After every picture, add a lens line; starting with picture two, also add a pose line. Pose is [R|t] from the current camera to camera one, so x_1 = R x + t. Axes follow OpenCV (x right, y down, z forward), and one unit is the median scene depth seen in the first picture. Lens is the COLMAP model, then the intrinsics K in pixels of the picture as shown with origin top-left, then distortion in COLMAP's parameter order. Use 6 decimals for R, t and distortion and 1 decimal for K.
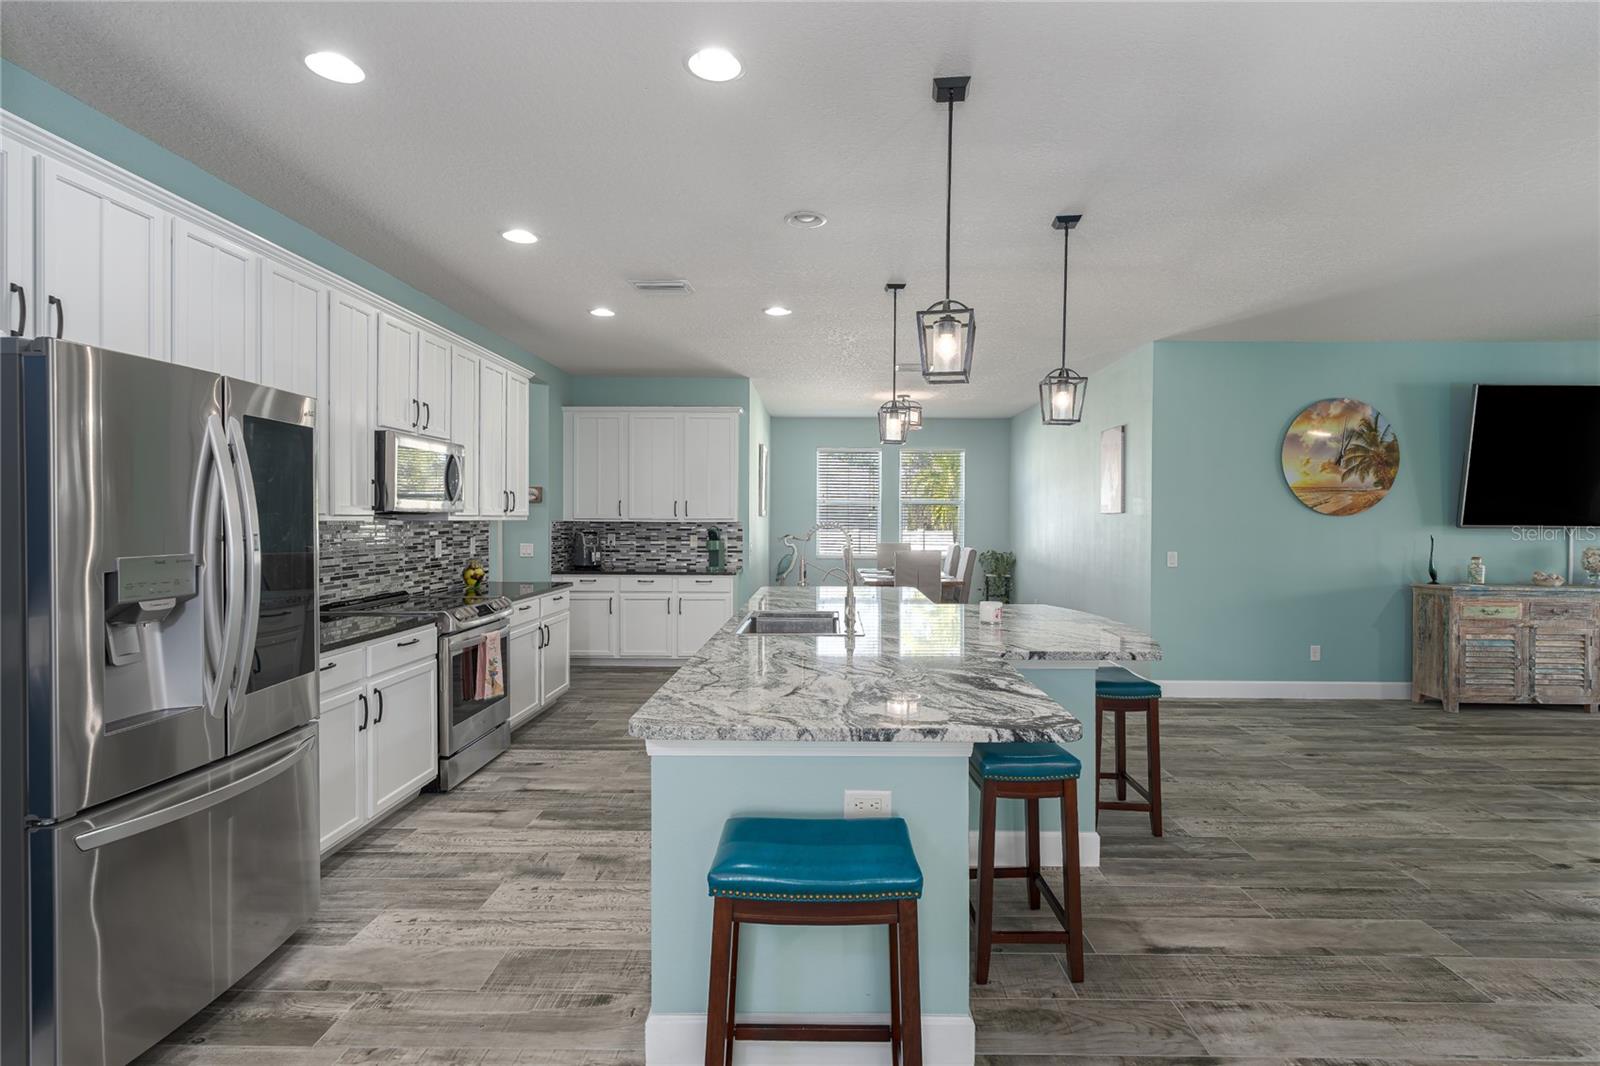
lens RADIAL K [[784.4, 0, 811.9], [0, 784.4, 521.8], [0, 0, 1]] dist [-0.010261, 0.000630]
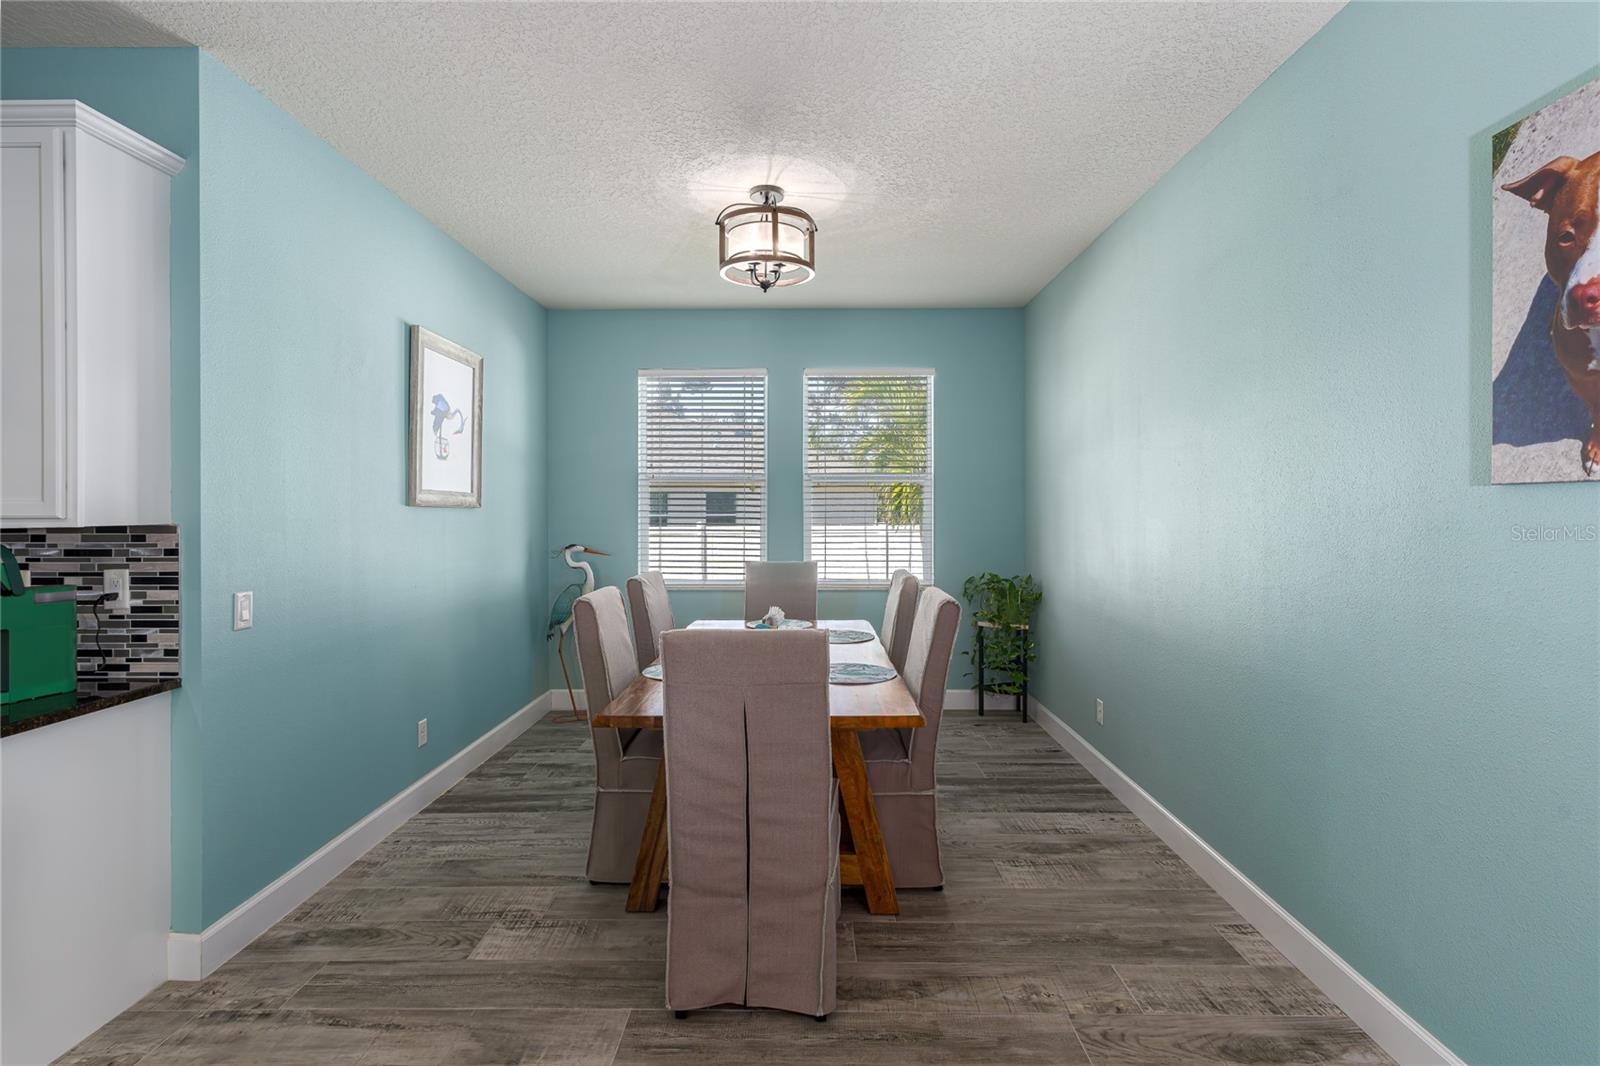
lens RADIAL K [[773.4, 0, 795.0], [0, 773.4, 519.5], [0, 0, 1]] dist [-0.001561, 0.000452]
pose [[0.999988, -0.004383, -0.002051, 0.205934], [0.004403, 0.999943, 0.009767, -0.005759], [0.002008, -0.009776, 0.999950, 0.979607]]
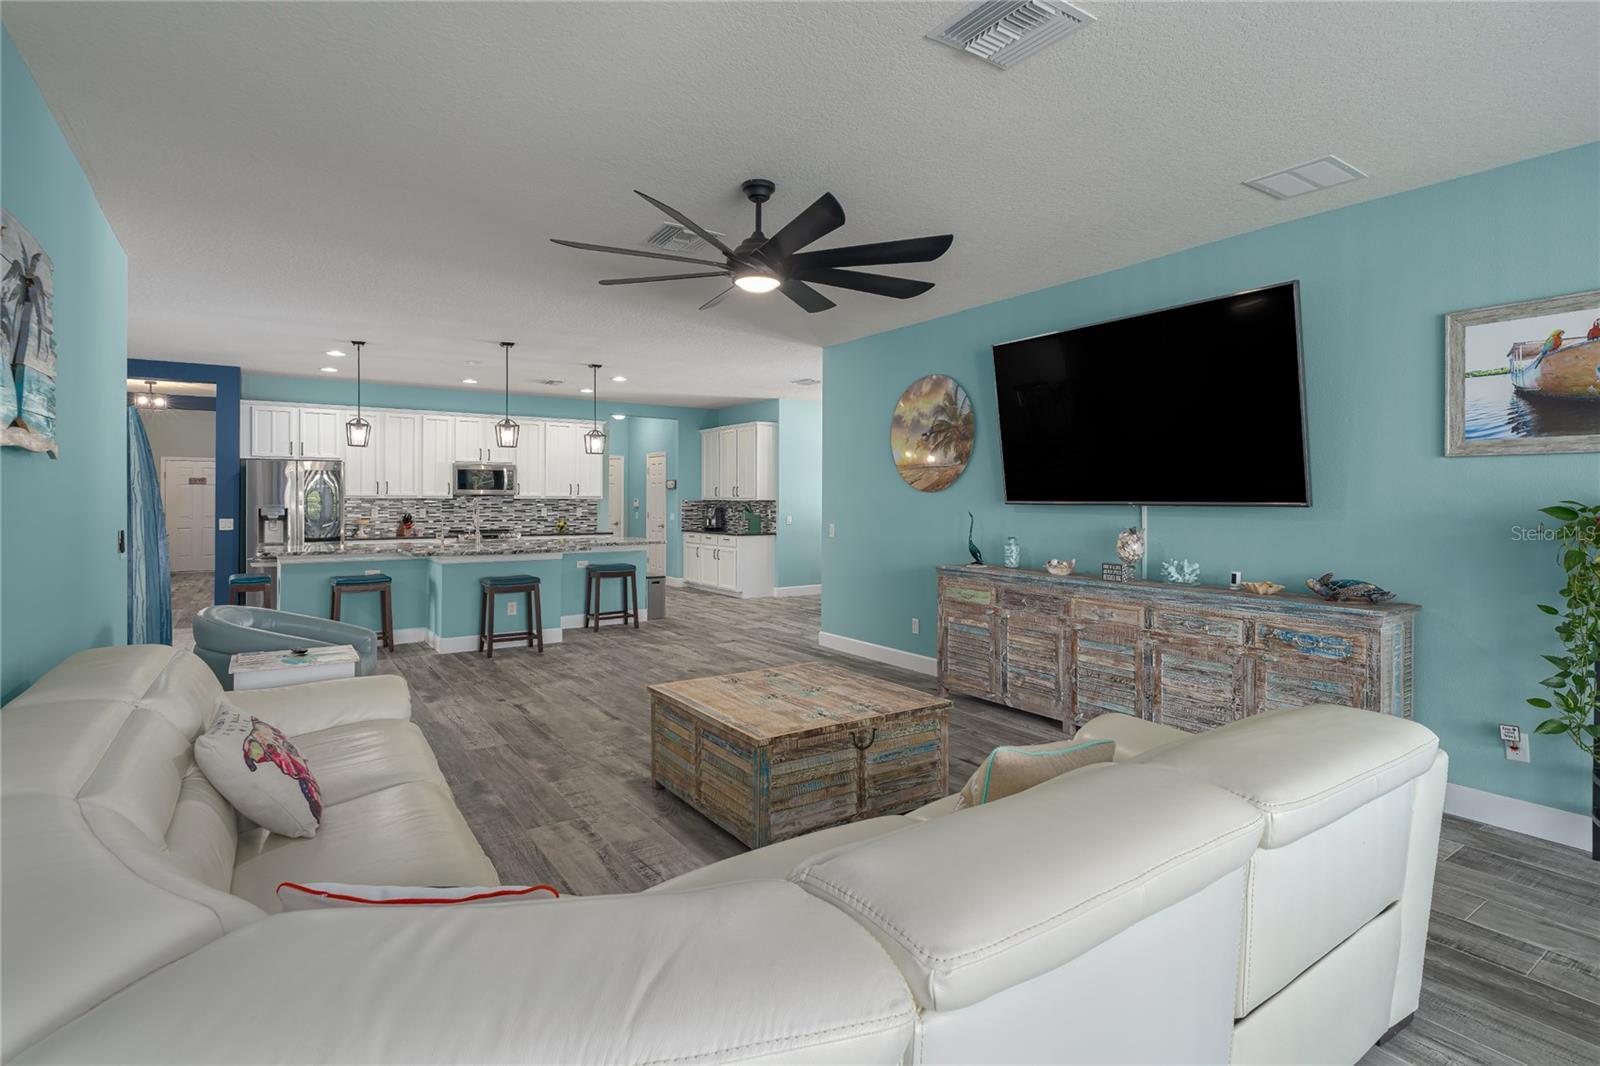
lens RADIAL K [[777.1, 0, 797.7], [0, 777.1, 500.2], [0, 0, 1]] dist [-0.001675, -0.000263]
pose [[0.578970, -0.001865, -0.815347, 1.500188], [-0.004045, 0.999979, -0.005160, 0.009280], [0.815339, 0.006285, 0.578950, 0.302840]]
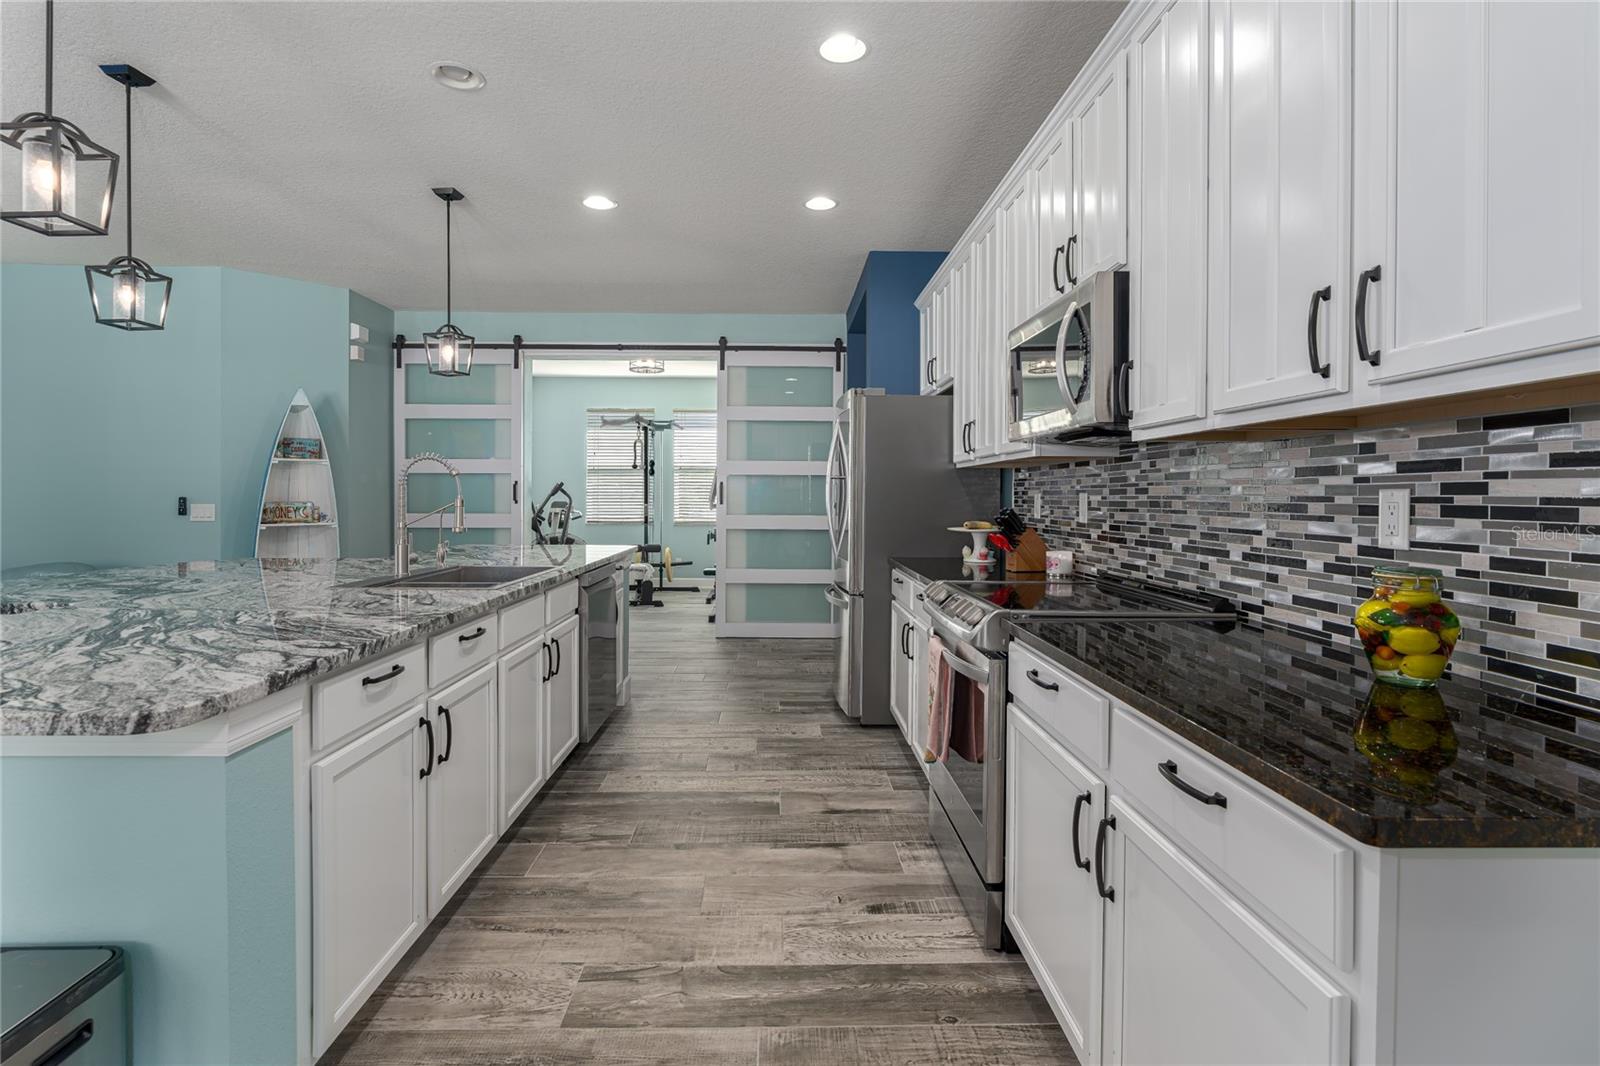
lens RADIAL K [[776.2, 0, 784.1], [0, 776.2, 500.5], [0, 0, 1]] dist [-0.000040, 0.000267]
pose [[-0.999469, -0.008902, -0.031339, -0.208561], [-0.009233, 0.999903, 0.010457, 0.023594], [0.031243, 0.010741, -0.999454, 1.172708]]
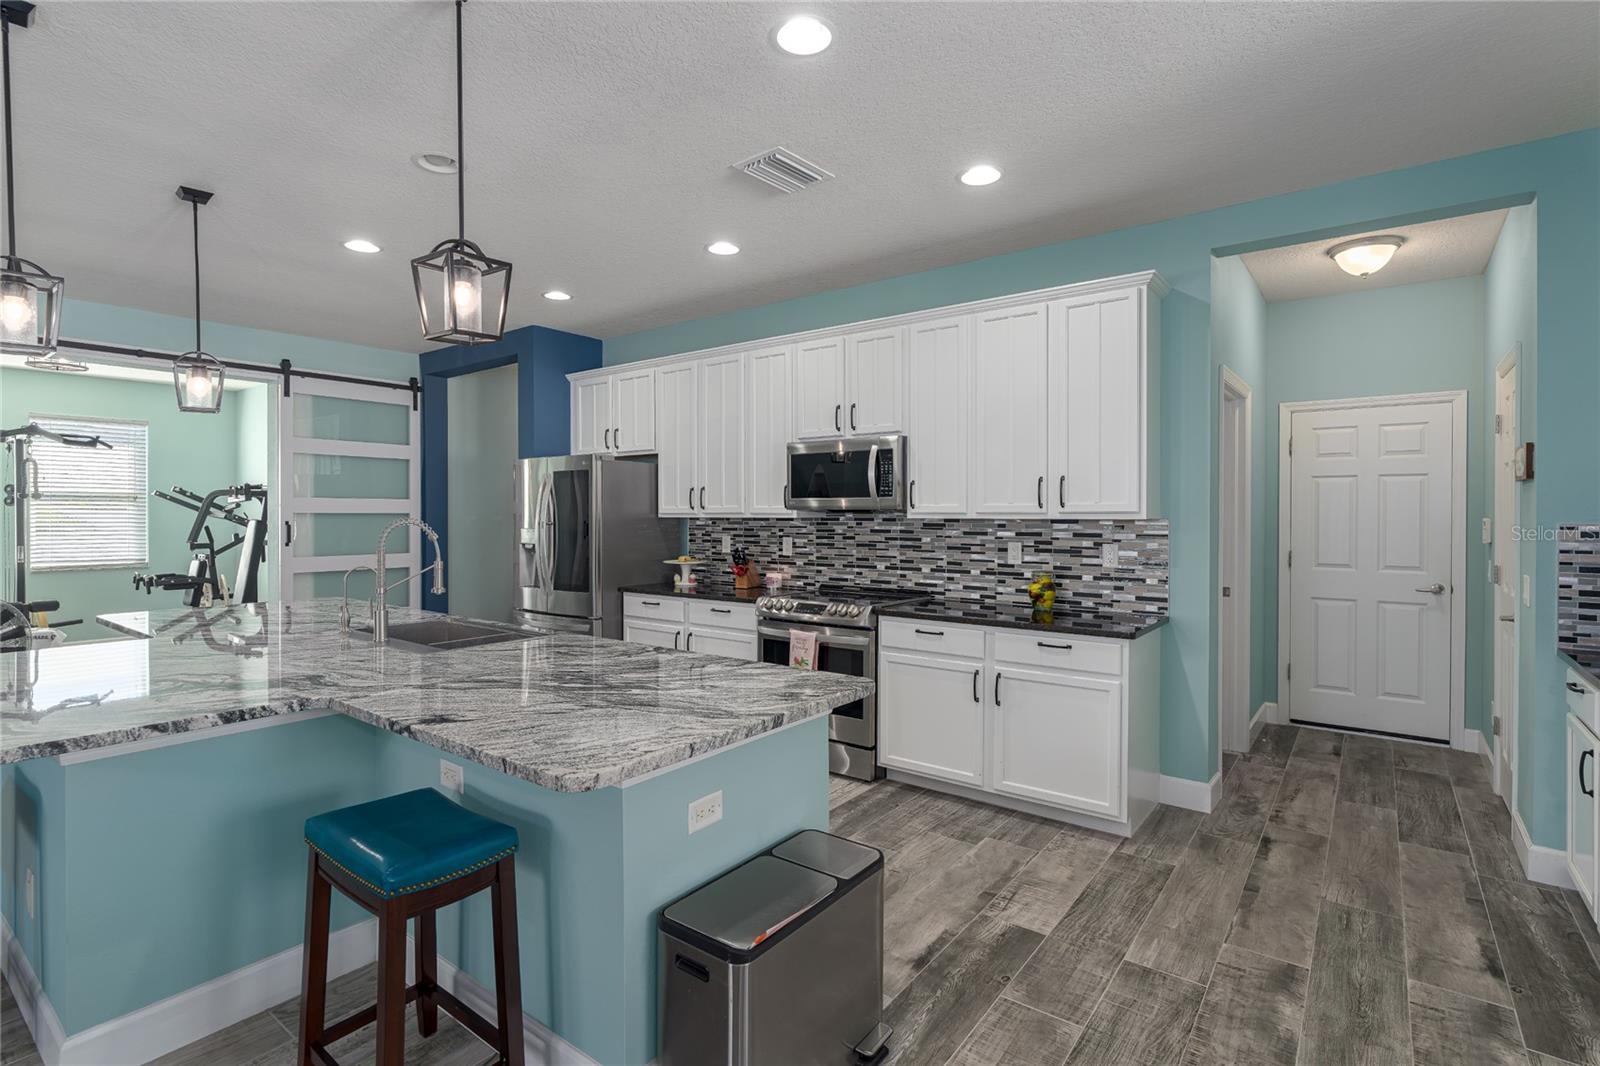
lens RADIAL K [[773.4, 0, 795.0], [0, 773.4, 519.5], [0, 0, 1]] dist [-0.001561, 0.000452]
pose [[-0.597289, 0.002511, -0.802022, 0.281646], [-0.005536, 0.999958, 0.007253, -0.005119], [0.802007, 0.008772, -0.597251, 1.176477]]
